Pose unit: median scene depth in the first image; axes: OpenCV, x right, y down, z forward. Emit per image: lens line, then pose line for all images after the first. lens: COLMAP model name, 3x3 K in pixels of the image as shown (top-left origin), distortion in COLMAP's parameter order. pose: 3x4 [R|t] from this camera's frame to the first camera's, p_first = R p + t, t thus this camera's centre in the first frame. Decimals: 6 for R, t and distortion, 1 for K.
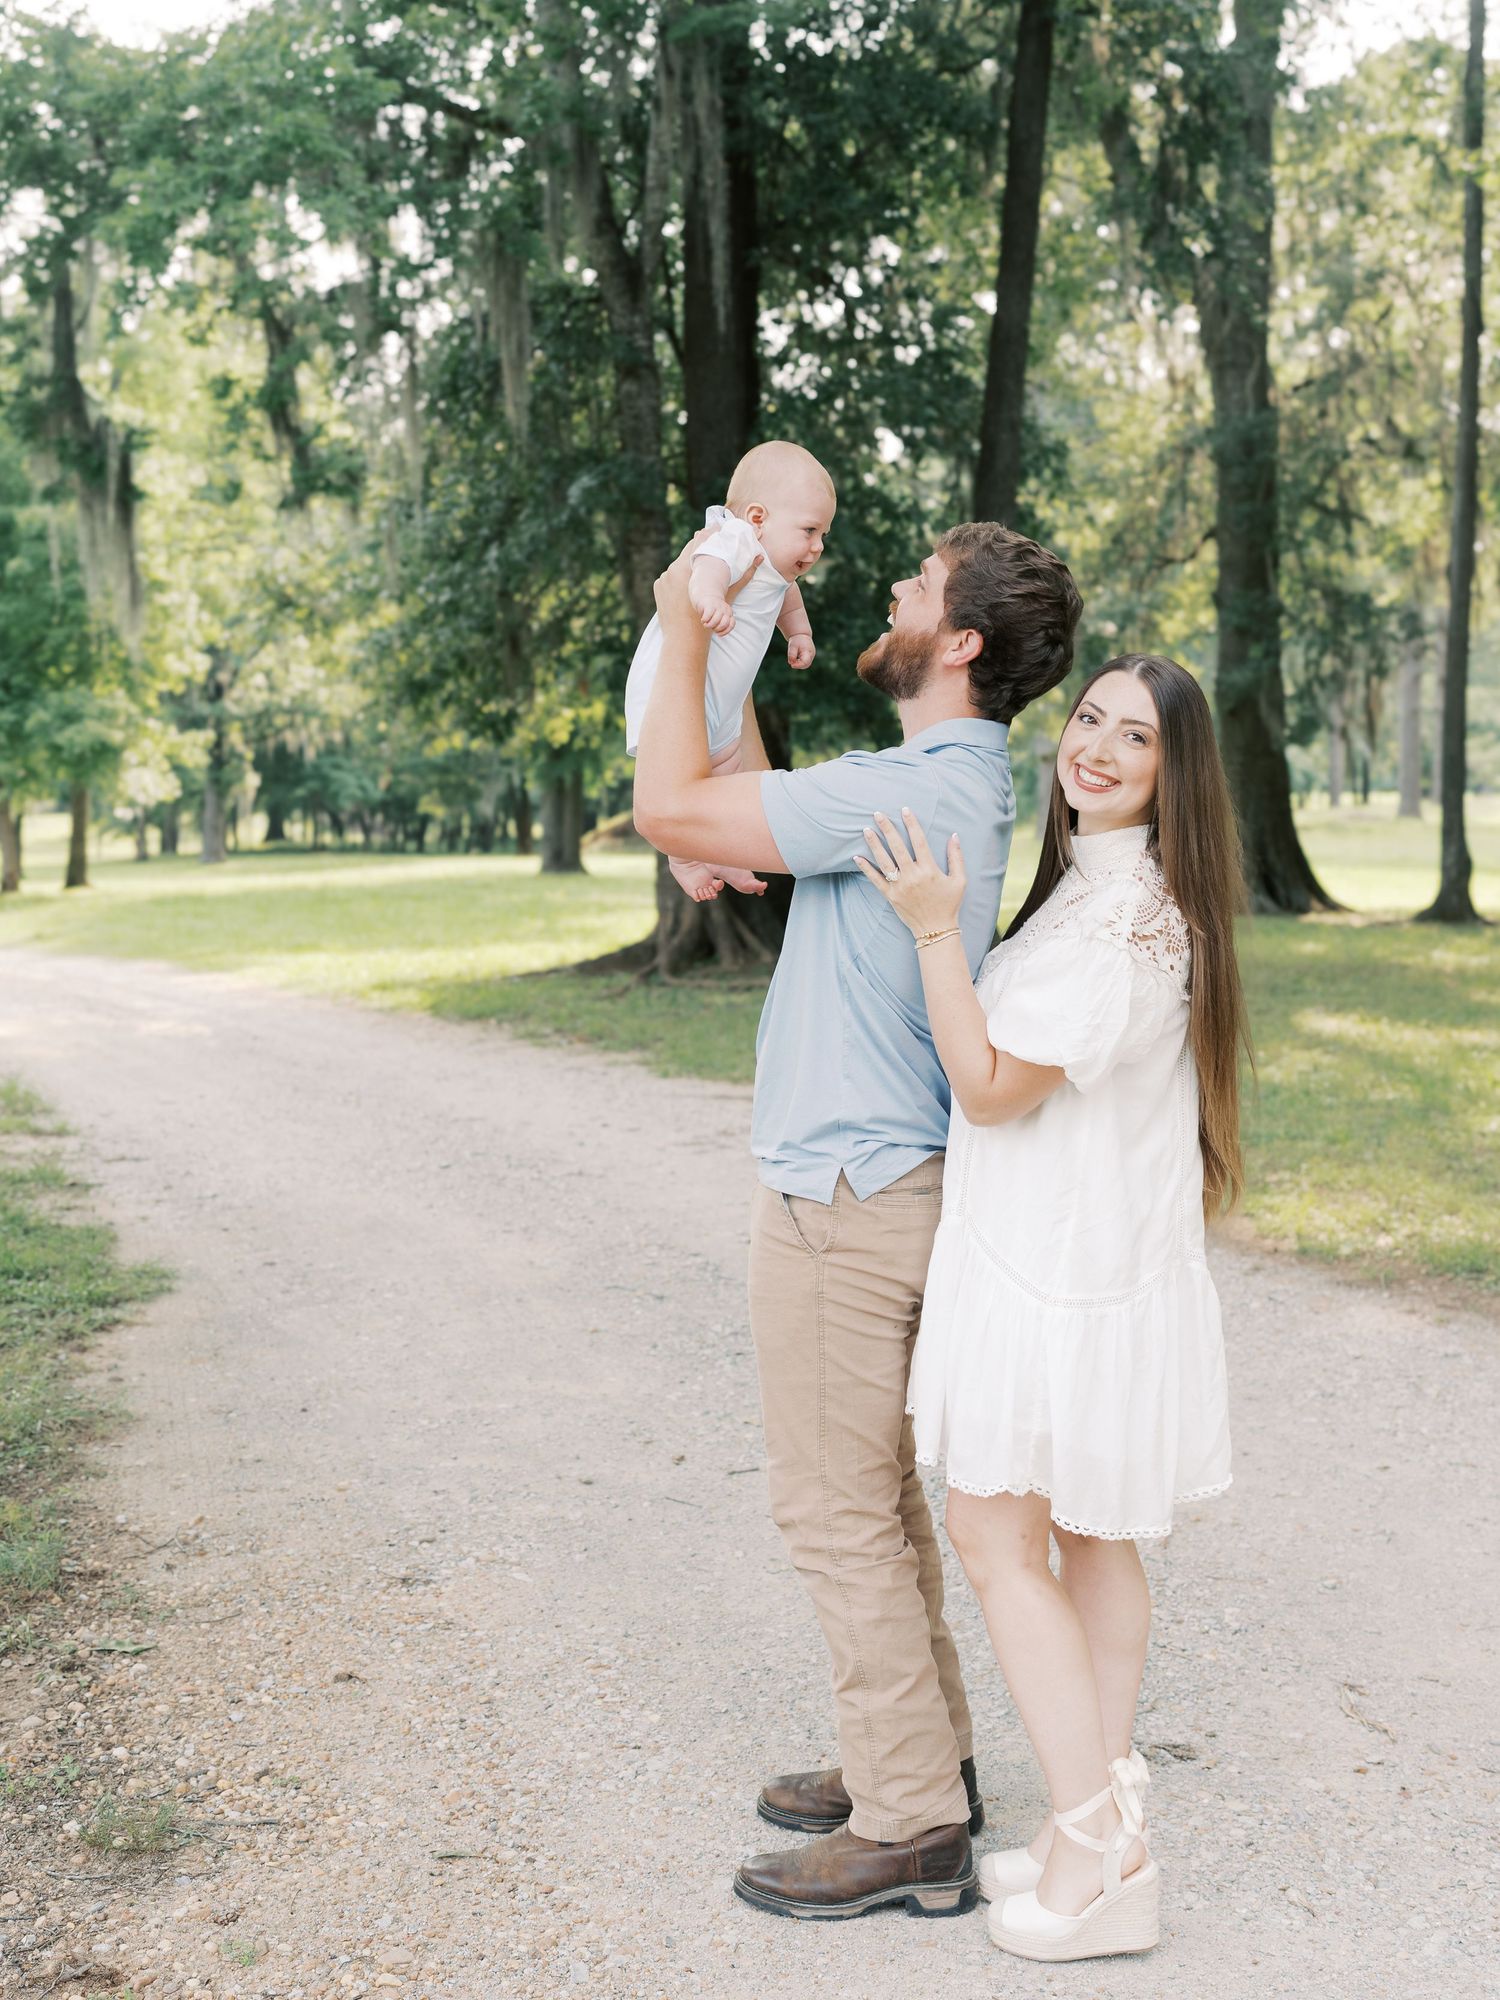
lens RADIAL K [[2427.8, 0, 753.6], [0, 2427.8, 970.6], [0, 0, 1]] dist [-0.009964, 0.011104]
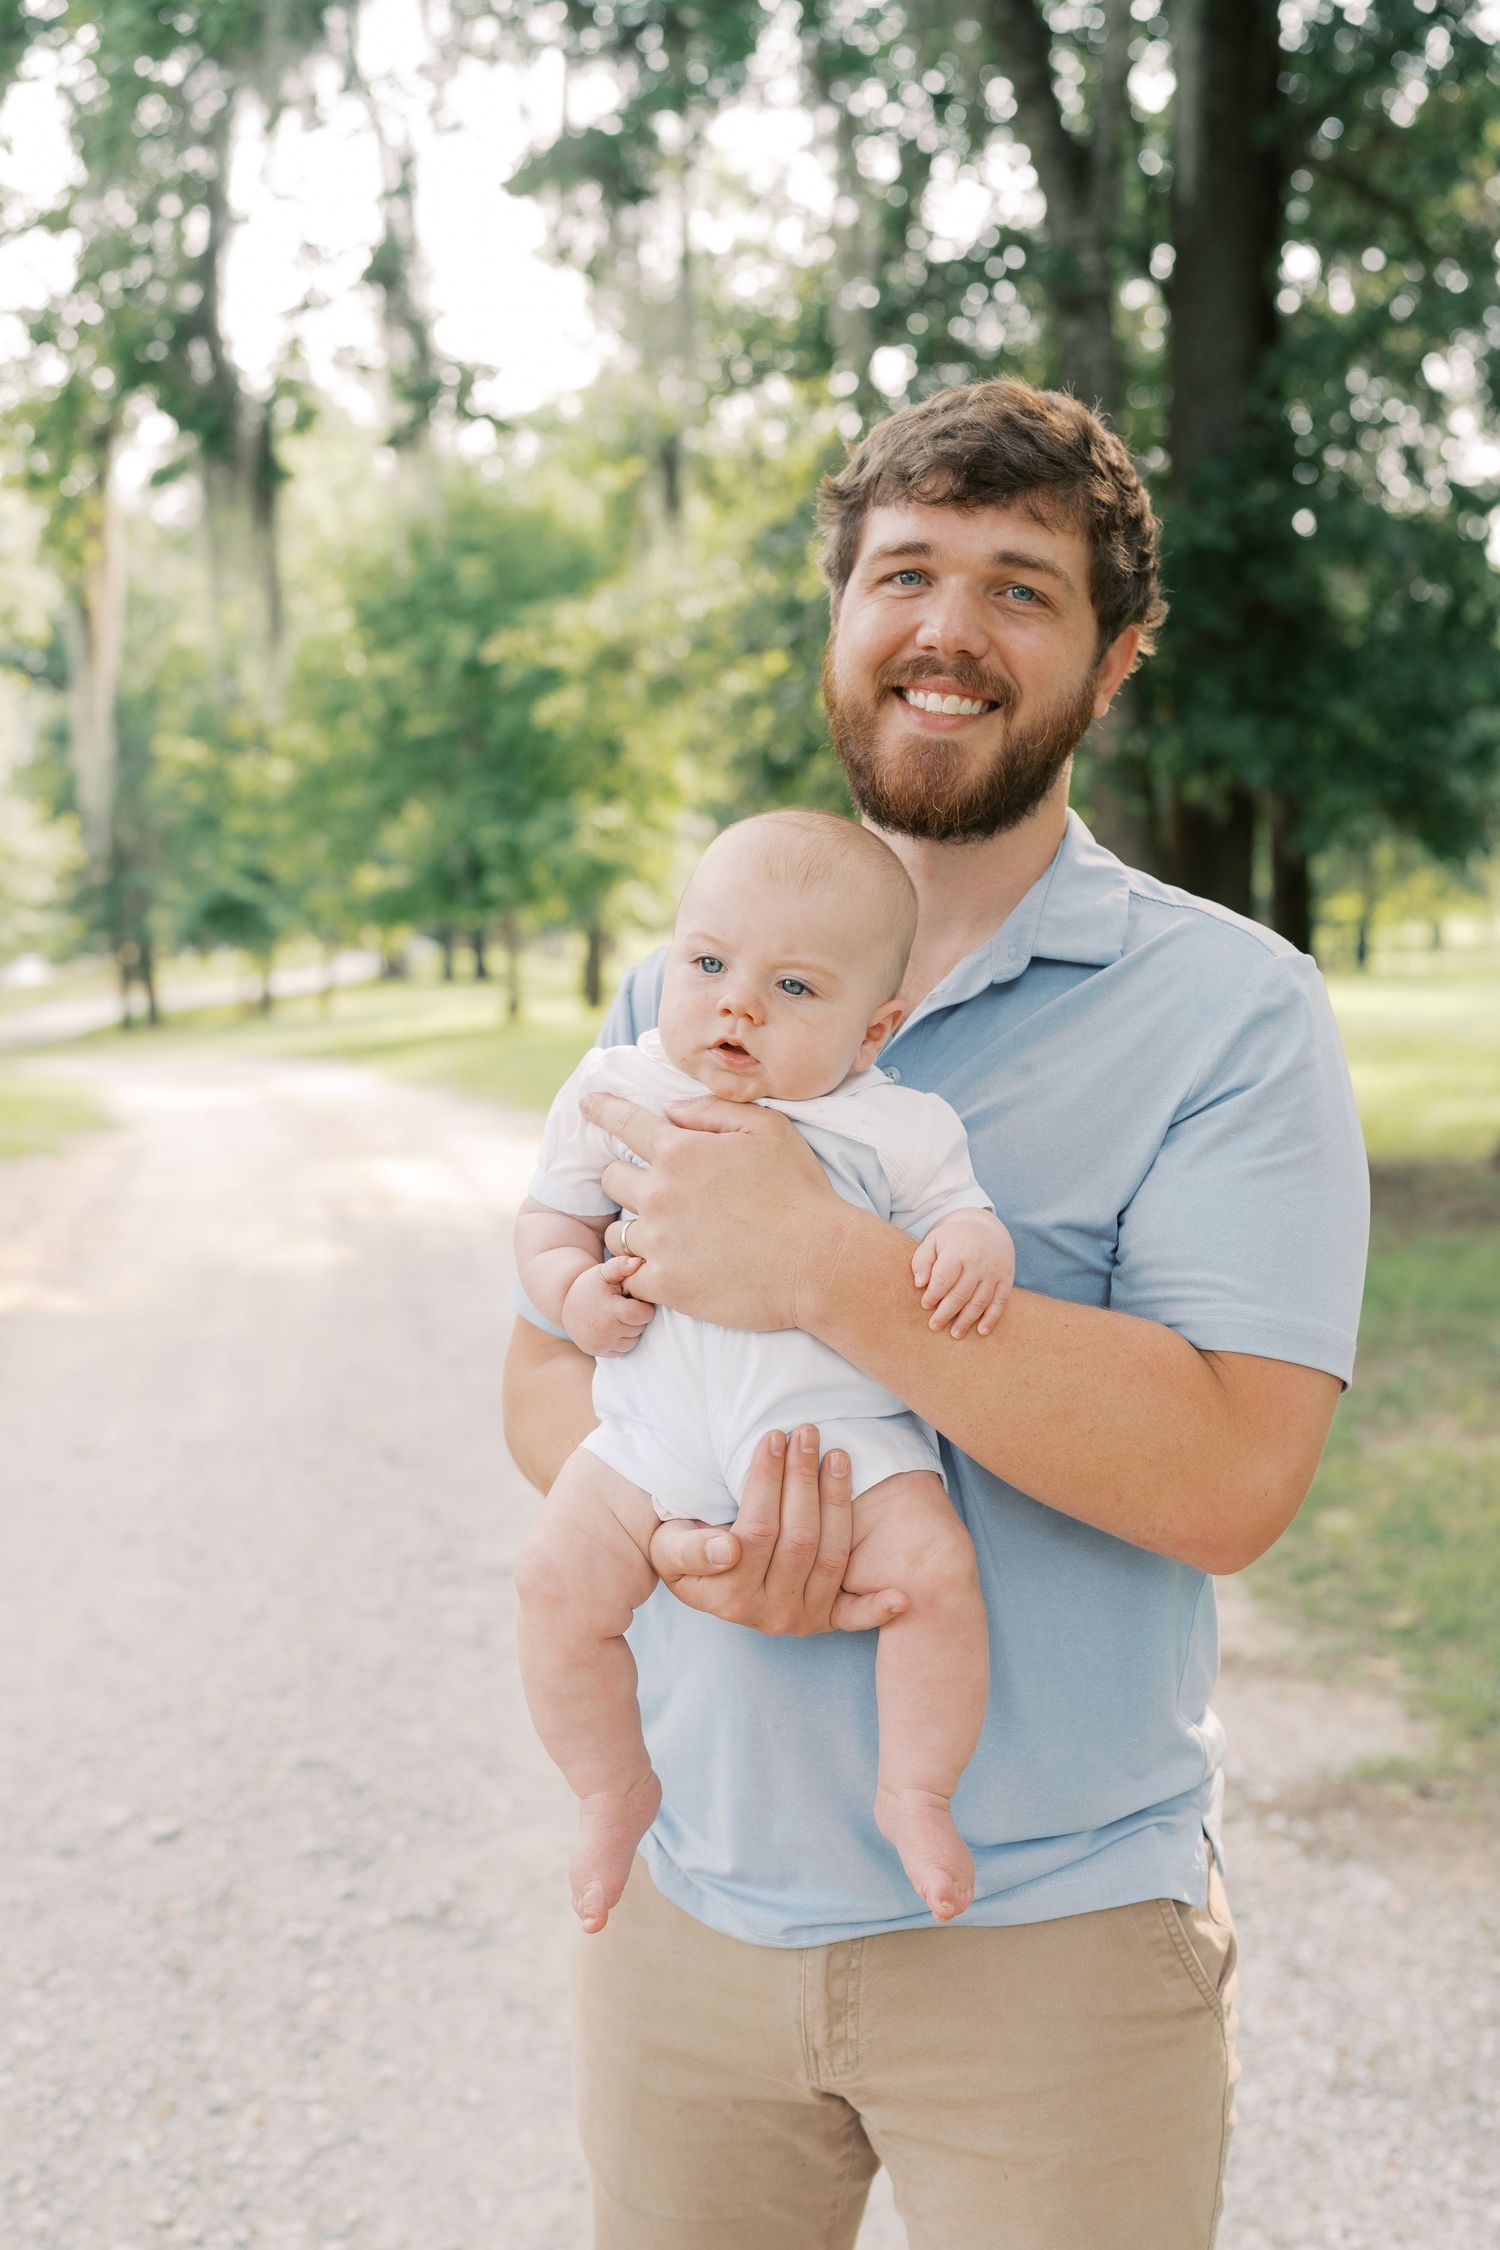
lens RADIAL K [[2341.9, 0, 754.0], [0, 2341.9, 1131.8], [0, 0, 1]] dist [0.000807, 0.004000]
pose [[0.968222, 0.026011, -0.248734, 0.030472], [-0.021025, 0.999522, 0.022681, -0.023373], [0.249205, -0.016730, 0.968306, 0.303175]]
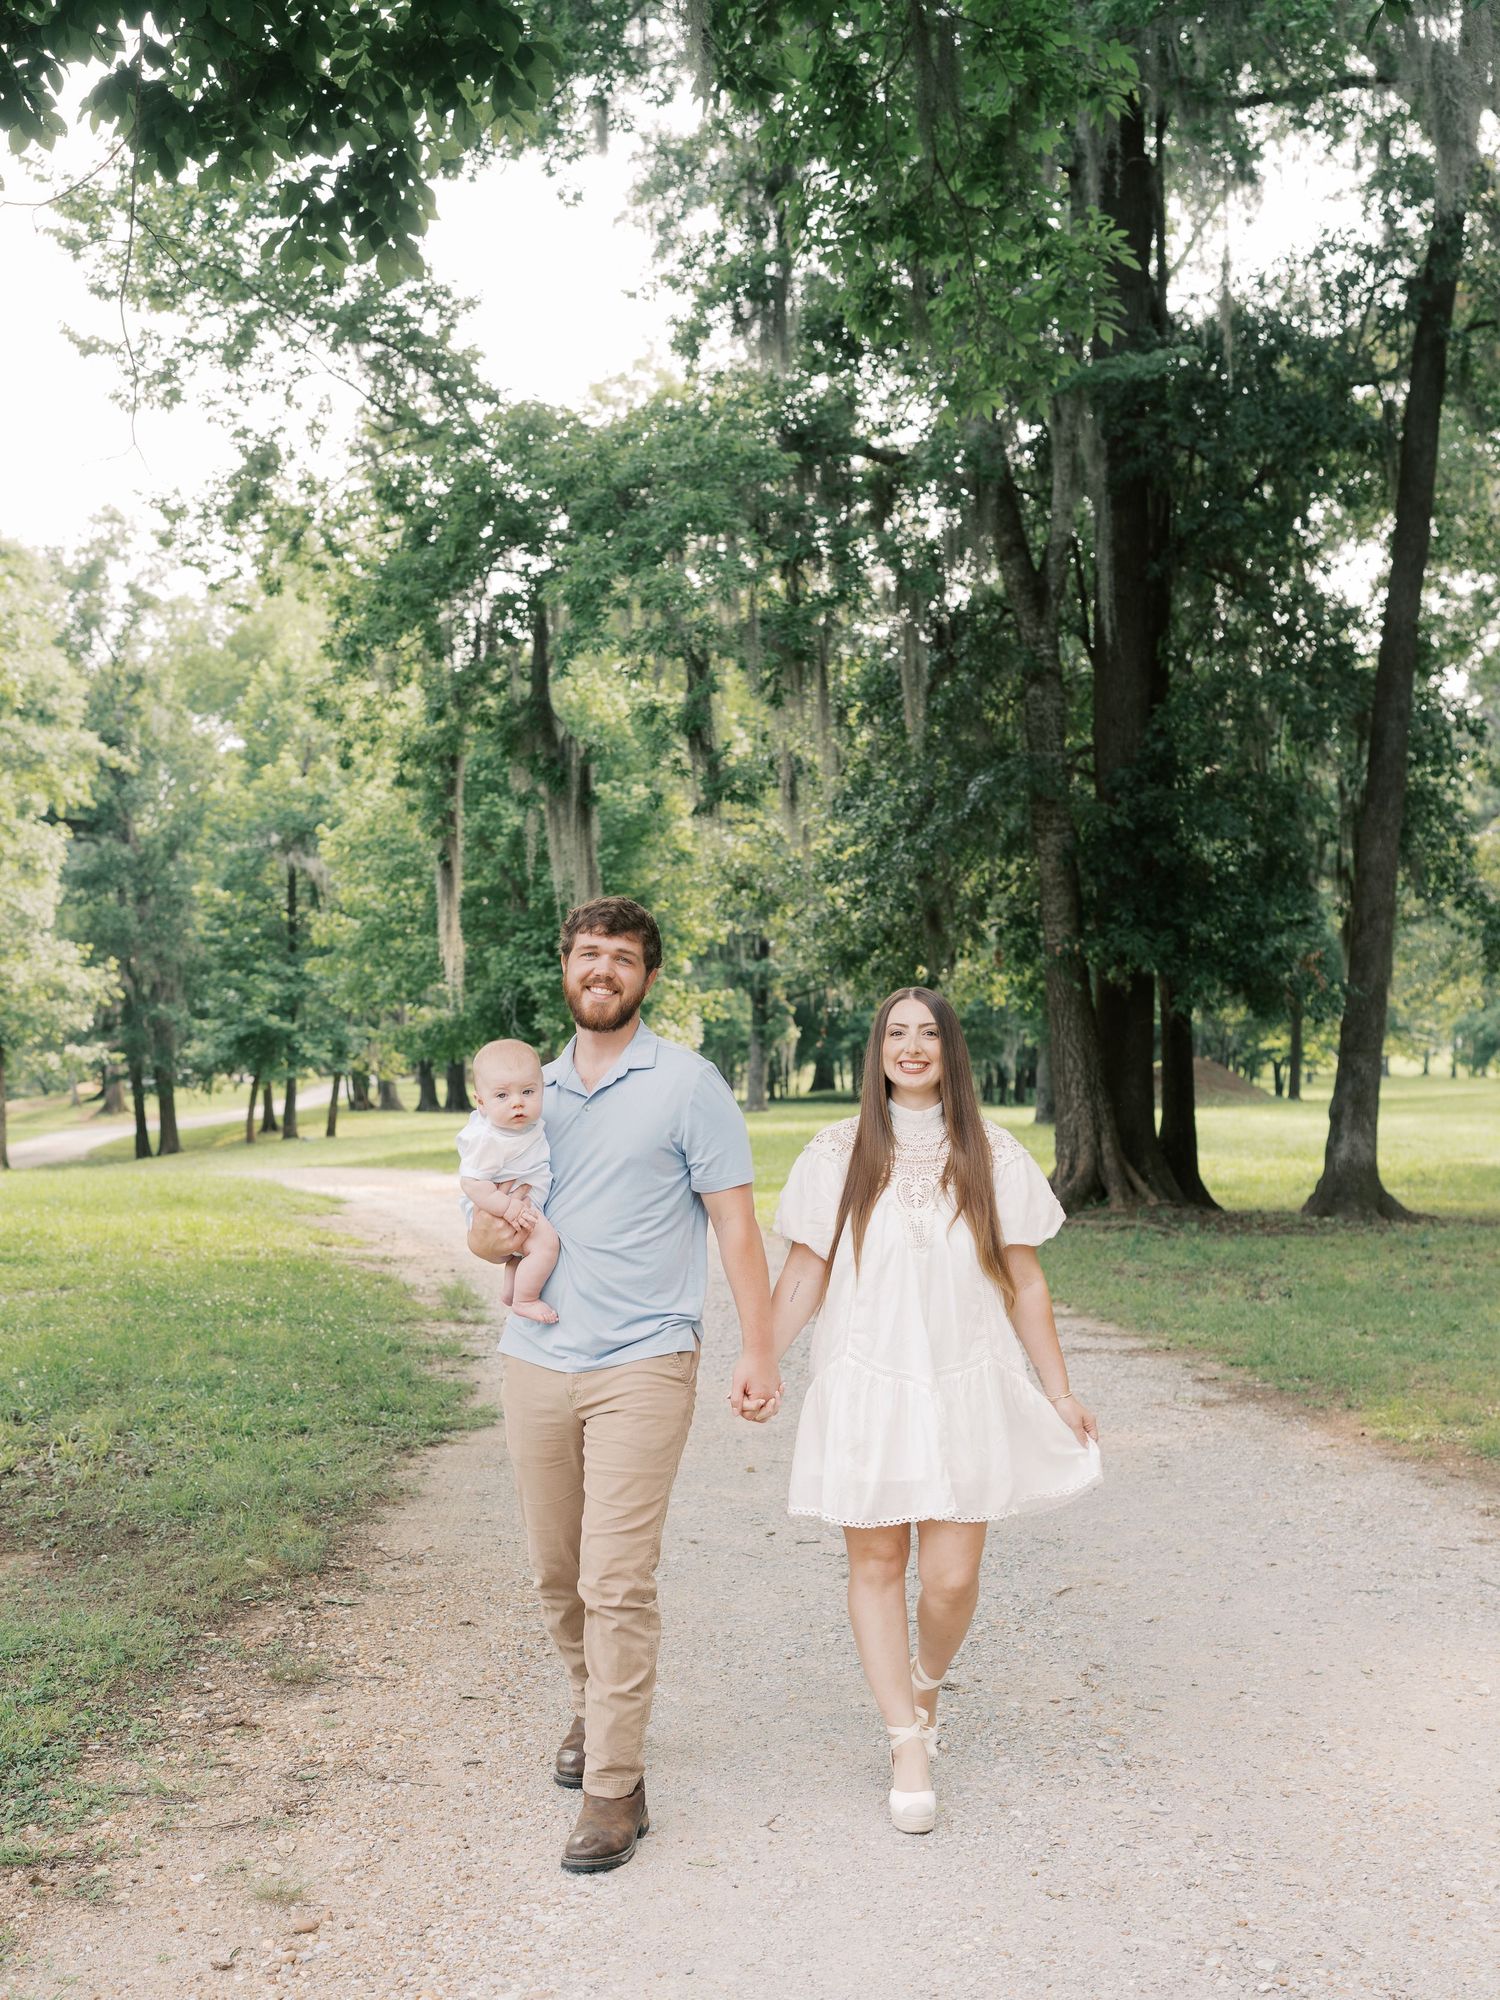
lens RADIAL K [[2383.1, 0, 780.9], [0, 2383.1, 1202.9], [0, 0, 1]] dist [-0.004247, 0.012854]
pose [[0.976329, 0.021102, -0.215261, 0.070420], [-0.022616, 0.999734, -0.004570, 0.003796], [0.215107, 0.009330, 0.976546, -0.093115]]
